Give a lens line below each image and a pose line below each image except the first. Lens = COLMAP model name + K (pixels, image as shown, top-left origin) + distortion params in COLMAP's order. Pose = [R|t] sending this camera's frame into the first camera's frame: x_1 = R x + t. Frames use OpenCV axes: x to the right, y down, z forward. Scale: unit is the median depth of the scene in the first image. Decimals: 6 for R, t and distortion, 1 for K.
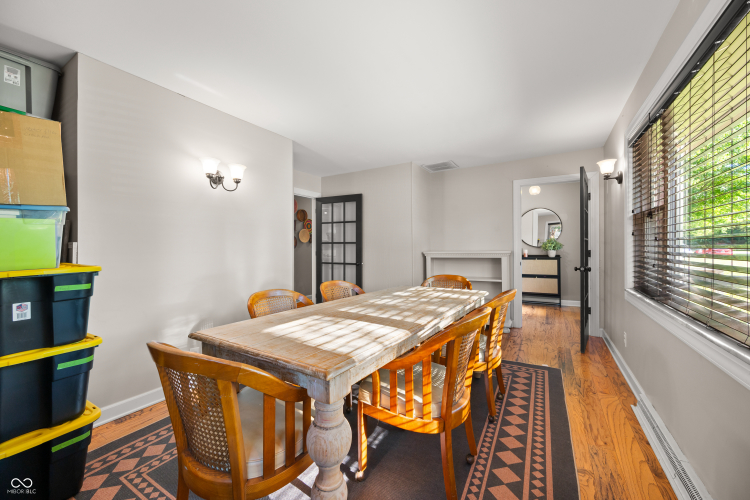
lens RADIAL K [[294.3, 0, 373.2], [0, 294.3, 252.1], [0, 0, 1]] dist [-0.001231, -0.000073]
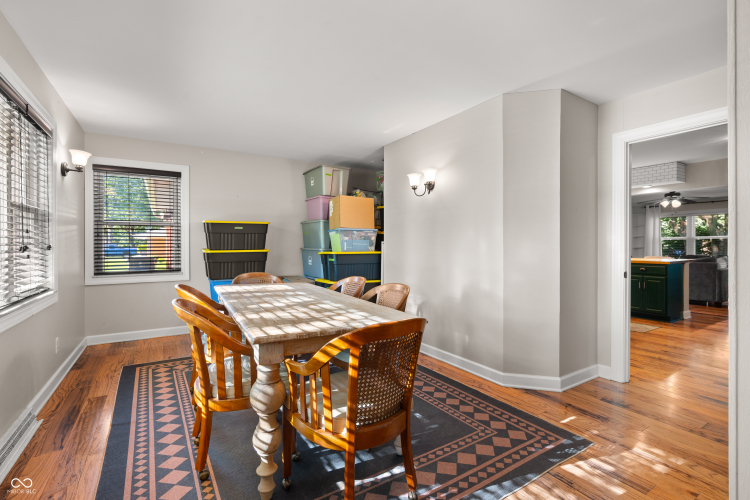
lens RADIAL K [[352.6, 0, 375.0], [0, 352.6, 250.0], [0, 0, 1]] dist [0.000931, 0.000052]
pose [[-0.457382, 0.010013, -0.889214, 1.181075], [-0.001204, 0.999929, 0.011879, -0.011366], [0.889270, 0.006503, -0.457337, 2.109131]]
